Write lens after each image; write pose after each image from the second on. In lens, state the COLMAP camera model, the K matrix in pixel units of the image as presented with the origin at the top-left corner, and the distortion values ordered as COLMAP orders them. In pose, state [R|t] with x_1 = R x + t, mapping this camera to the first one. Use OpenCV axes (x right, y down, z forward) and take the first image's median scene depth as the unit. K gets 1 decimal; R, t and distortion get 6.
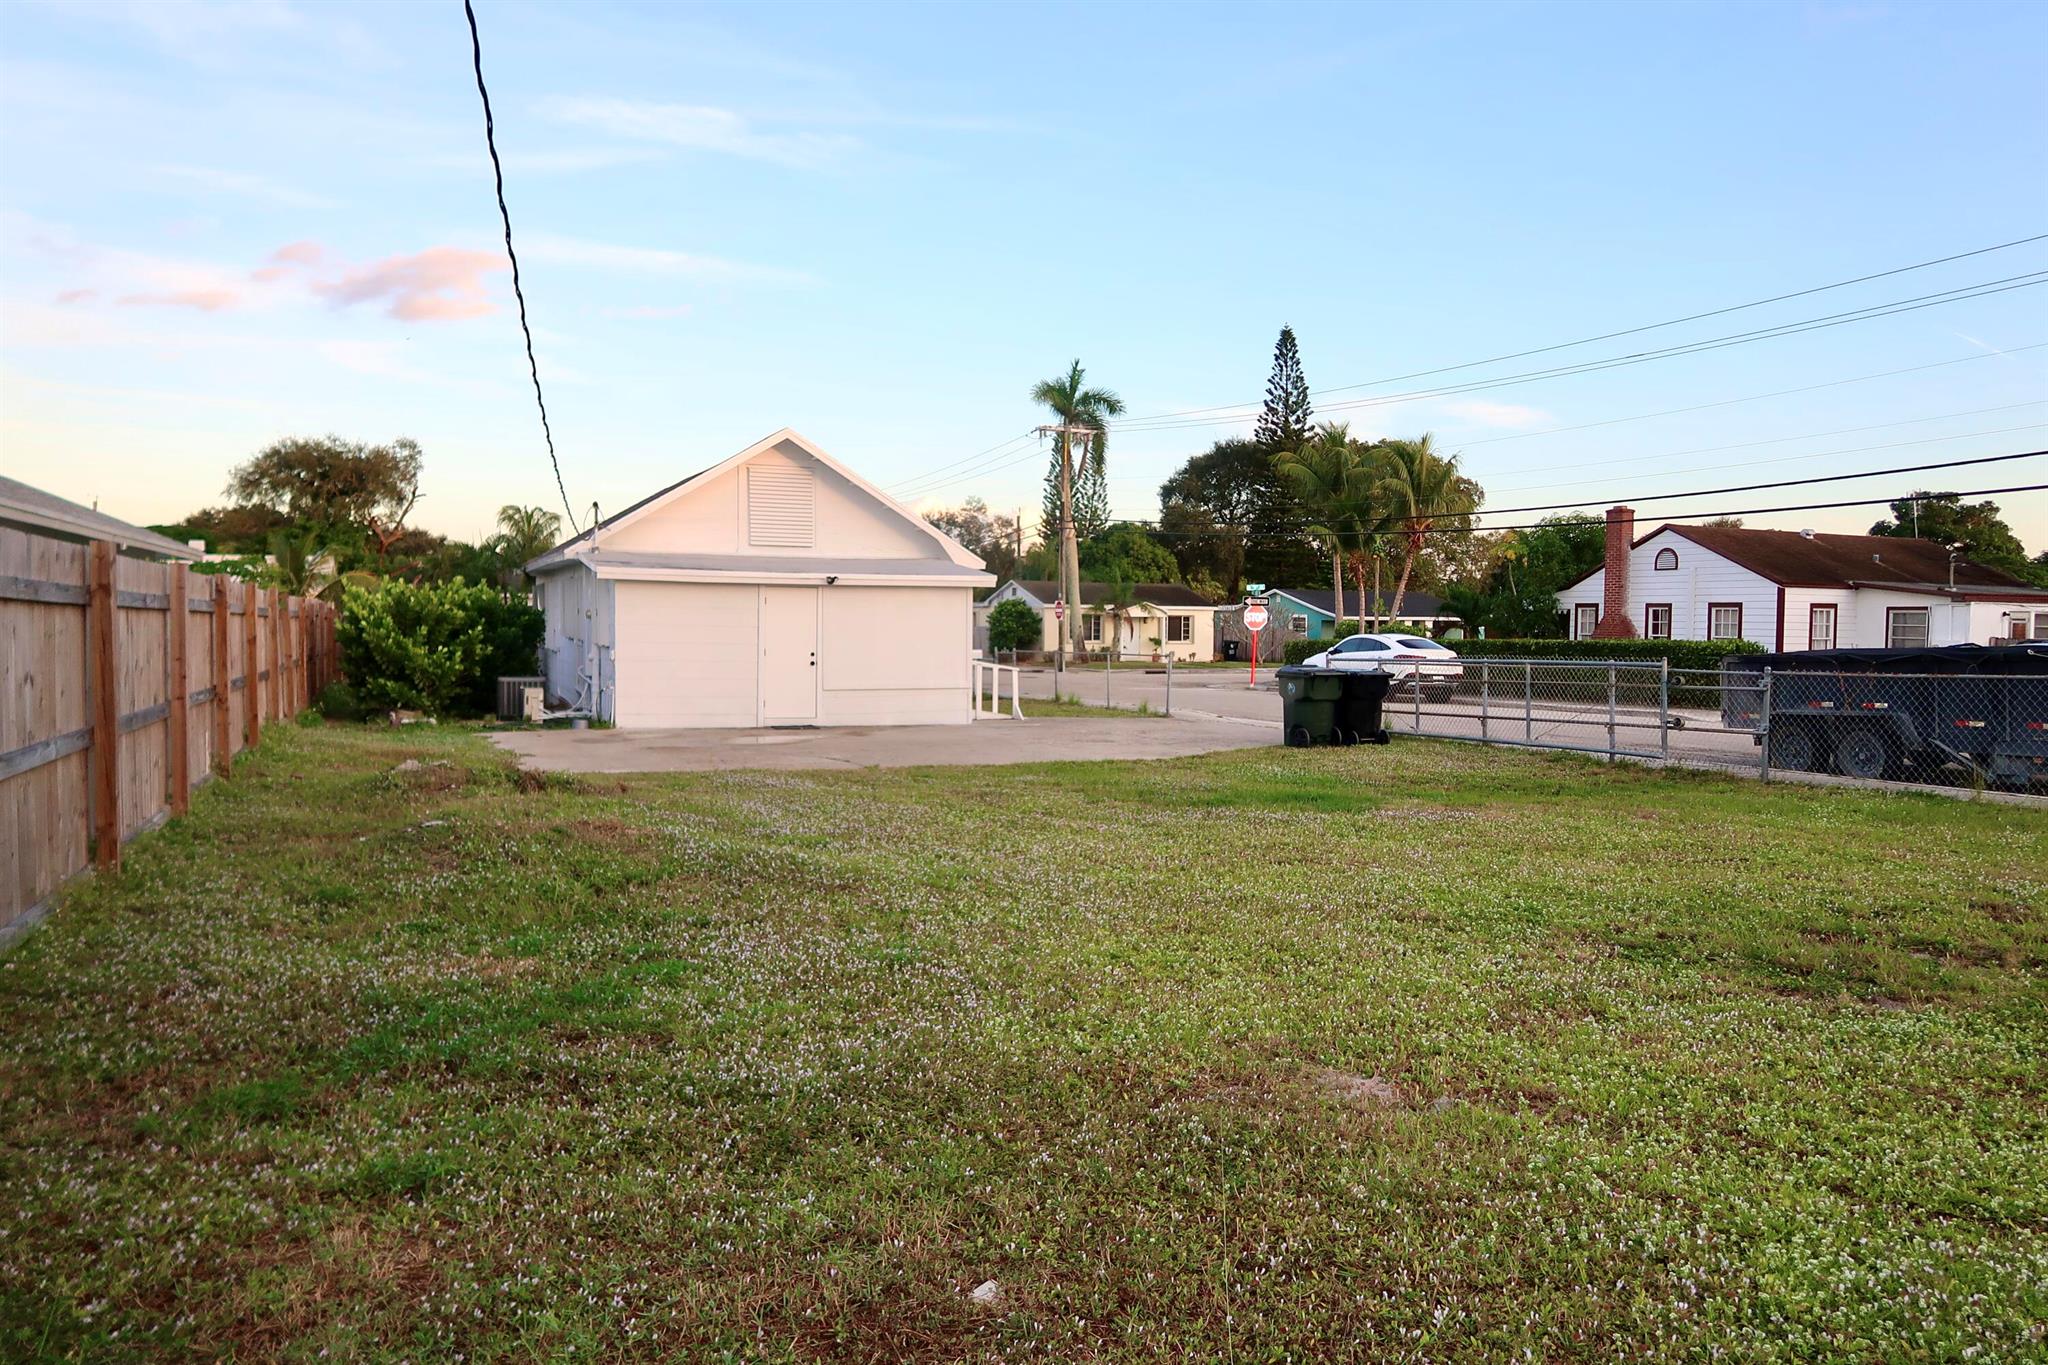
lens RADIAL K [[1412.8, 0, 1028.0], [0, 1412.8, 676.3], [0, 0, 1]] dist [-0.019607, 0.008333]
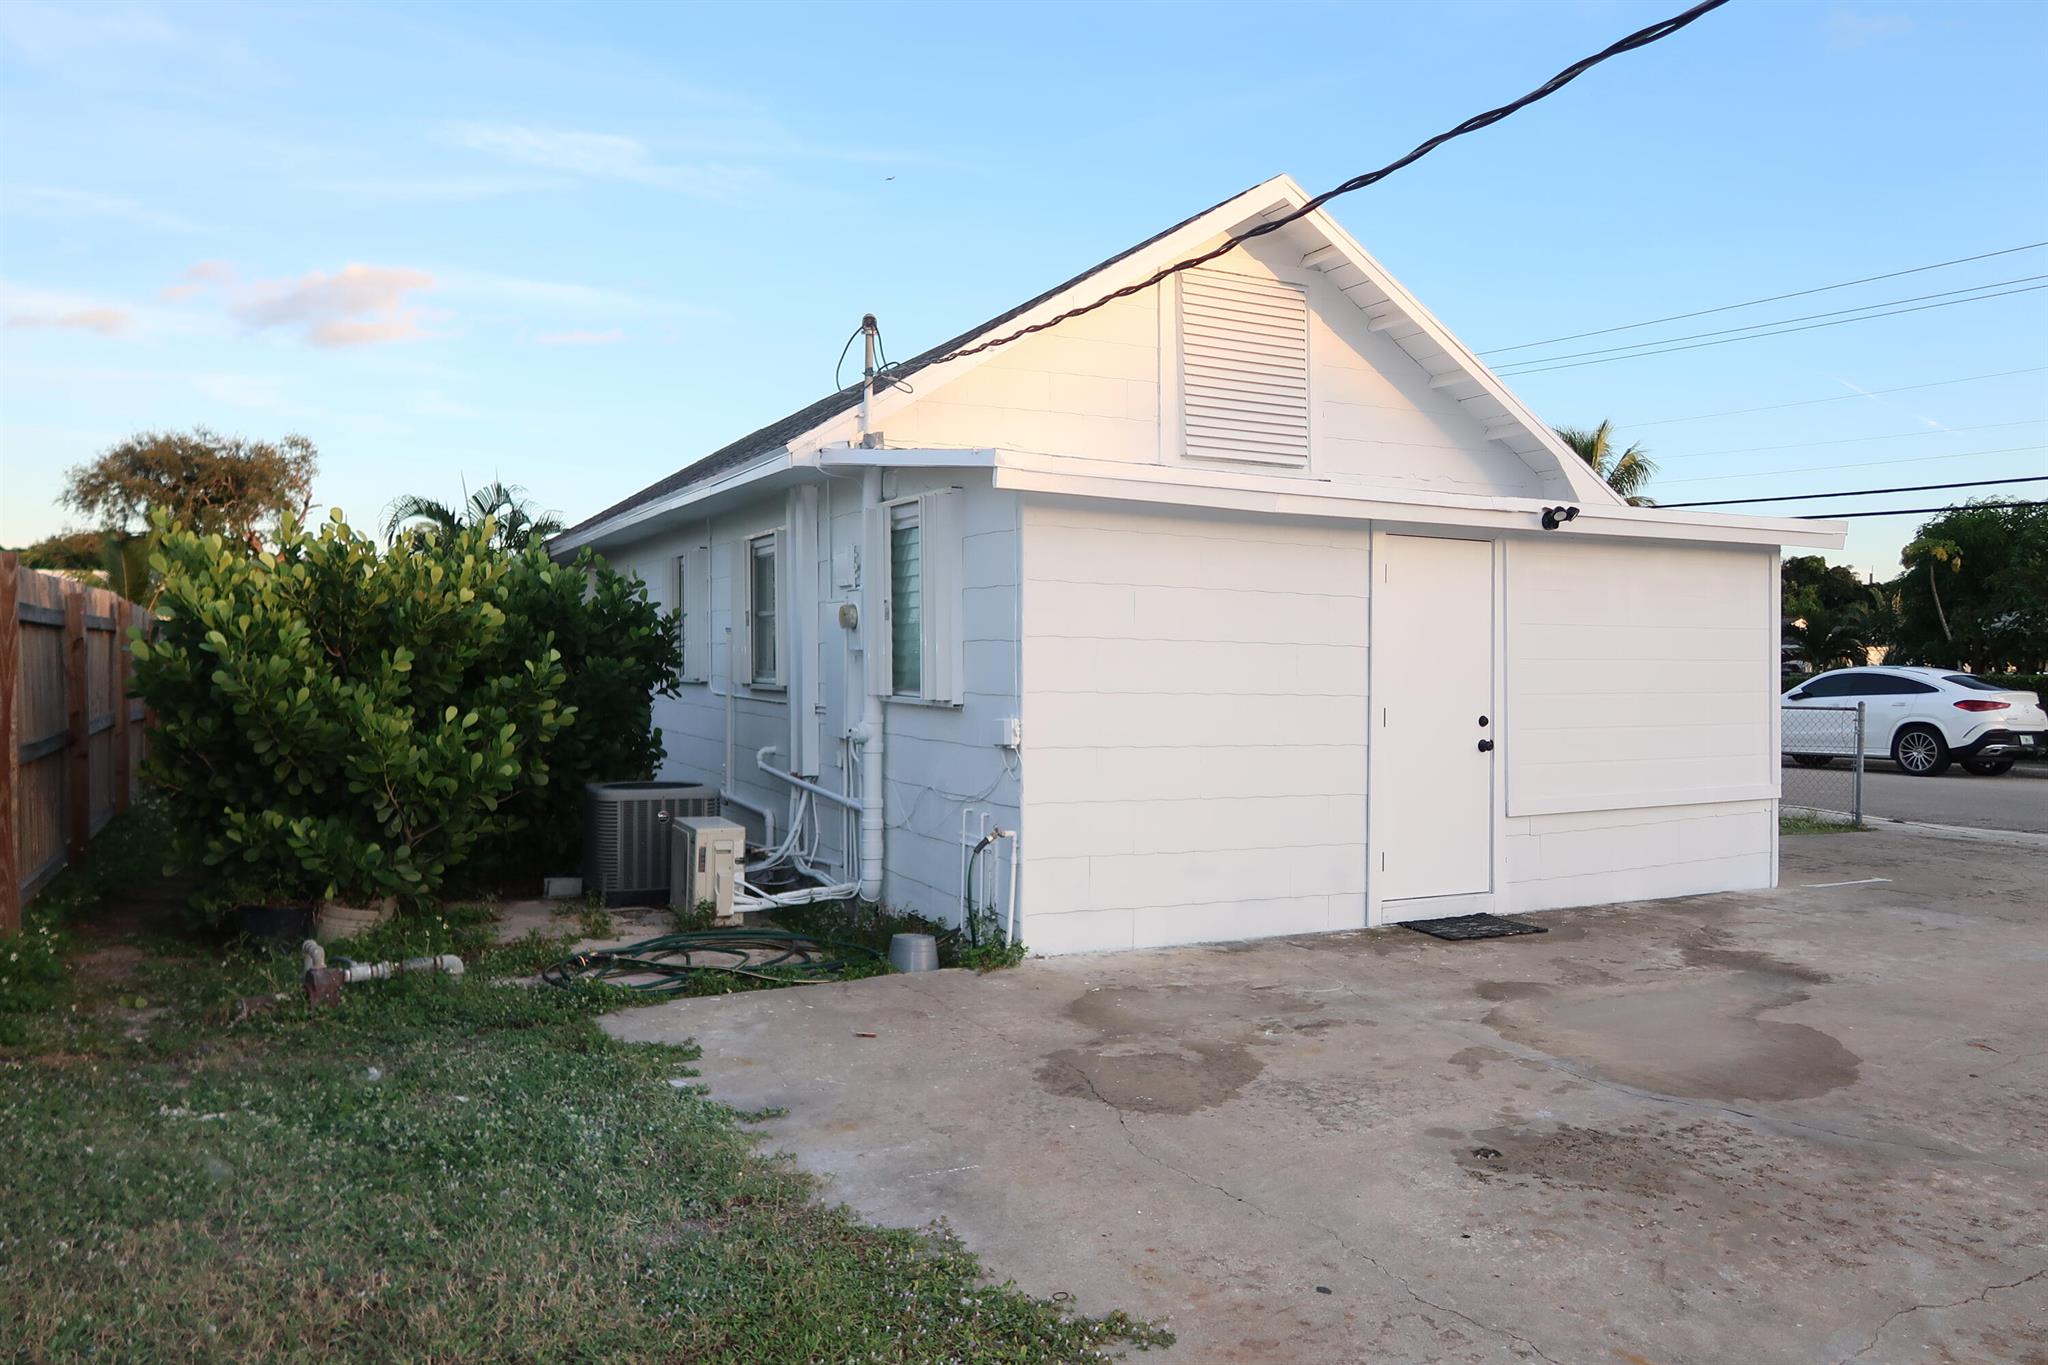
lens RADIAL K [[1412.8, 0, 1019.9], [0, 1412.8, 685.4], [0, 0, 1]] dist [-0.019607, 0.008333]
pose [[0.997977, -0.007035, 0.063187, -0.290762], [0.008458, 0.999716, -0.022292, -0.017512], [-0.063013, 0.022782, 0.997753, 0.628202]]
